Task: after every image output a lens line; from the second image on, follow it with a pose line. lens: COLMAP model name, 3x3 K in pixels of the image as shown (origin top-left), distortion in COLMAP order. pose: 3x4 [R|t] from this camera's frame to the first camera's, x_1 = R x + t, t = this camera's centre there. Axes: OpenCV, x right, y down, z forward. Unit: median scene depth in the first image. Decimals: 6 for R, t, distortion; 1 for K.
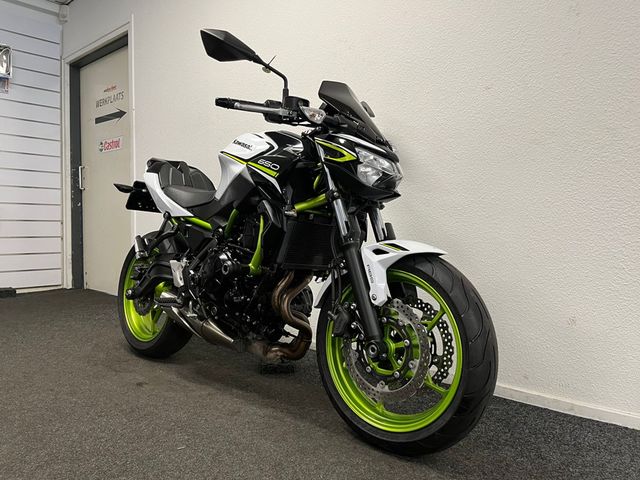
lens RADIAL K [[487.8, 0, 320.0], [0, 487.8, 240.0], [0, 0, 1]] dist [0.046309, -0.008926]
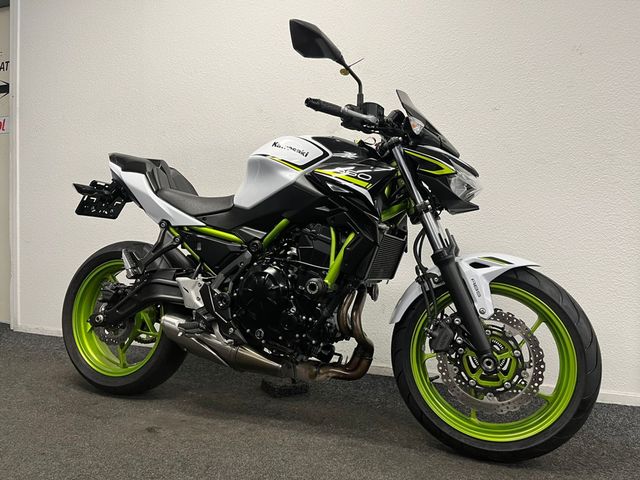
lens RADIAL K [[487.8, 0, 320.0], [0, 487.8, 240.0], [0, 0, 1]] dist [0.046309, -0.008926]
pose [[0.931142, -0.009221, 0.364541, -0.462449], [0.009317, 0.999955, 0.001495, -0.027554], [-0.364538, 0.002004, 0.931186, 0.143865]]
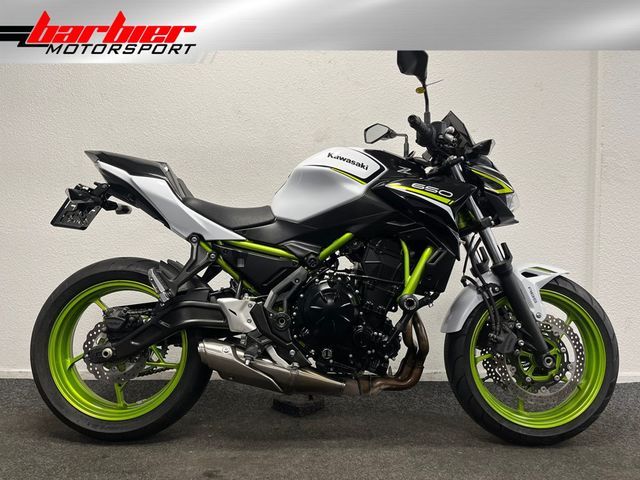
lens RADIAL K [[487.8, 0, 320.0], [0, 487.8, 240.0], [0, 0, 1]] dist [0.046309, -0.008926]
pose [[0.728434, -0.021337, 0.684783, -0.850699], [0.018974, 0.999760, 0.010969, -0.065619], [-0.684853, 0.005003, 0.728664, 0.413895]]
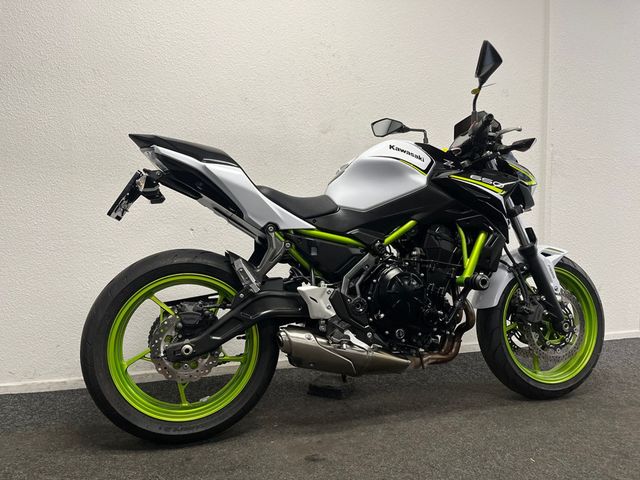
lens RADIAL K [[487.8, 0, 320.0], [0, 487.8, 240.0], [0, 0, 1]] dist [0.046309, -0.008926]
pose [[0.504952, -0.046001, 0.861921, -1.129235], [0.032040, 0.998890, 0.034540, -0.068649], [-0.862552, 0.010175, 0.505865, 0.708774]]
